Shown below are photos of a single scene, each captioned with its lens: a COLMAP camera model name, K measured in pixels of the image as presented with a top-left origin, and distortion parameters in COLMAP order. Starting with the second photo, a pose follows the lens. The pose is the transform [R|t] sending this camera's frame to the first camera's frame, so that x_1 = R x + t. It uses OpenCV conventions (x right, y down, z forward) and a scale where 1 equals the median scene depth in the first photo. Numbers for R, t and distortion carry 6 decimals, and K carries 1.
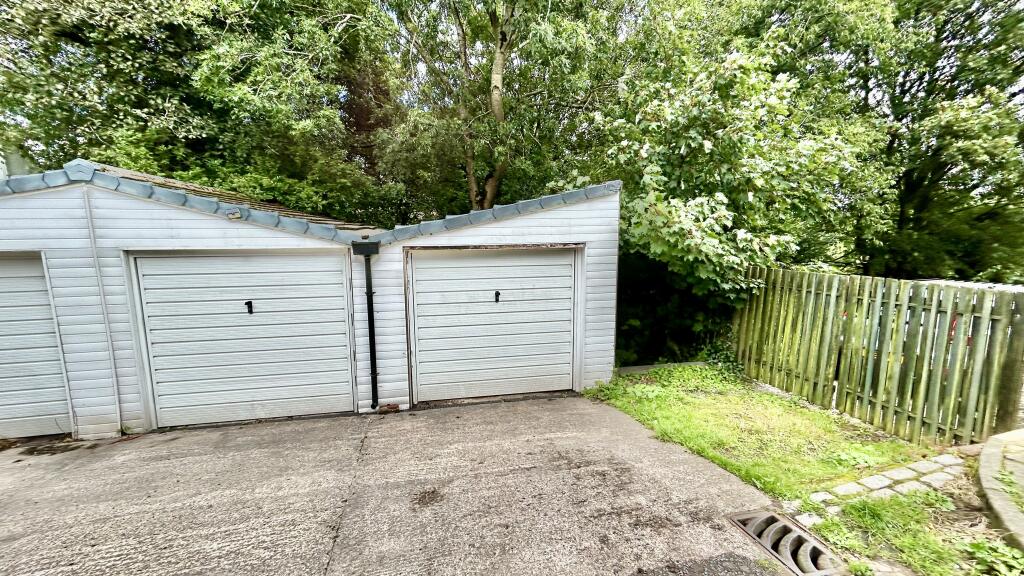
lens RADIAL K [[417.4, 0, 513.3], [0, 417.4, 281.9], [0, 0, 1]] dist [-0.002248, -0.000020]
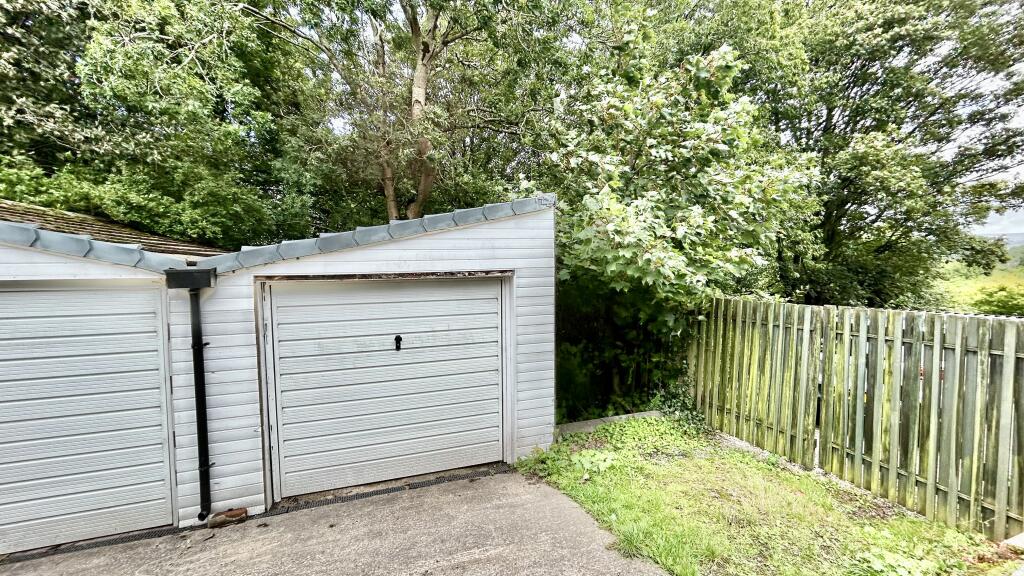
lens RADIAL K [[414.9, 0, 512.0], [0, 414.9, 288.0], [0, 0, 1]] dist [0.000693, 0.000039]
pose [[0.990387, -0.012269, 0.137782, 0.063178], [0.021737, 0.997488, -0.067422, -0.007942], [-0.136609, 0.069769, 0.988165, 0.244712]]
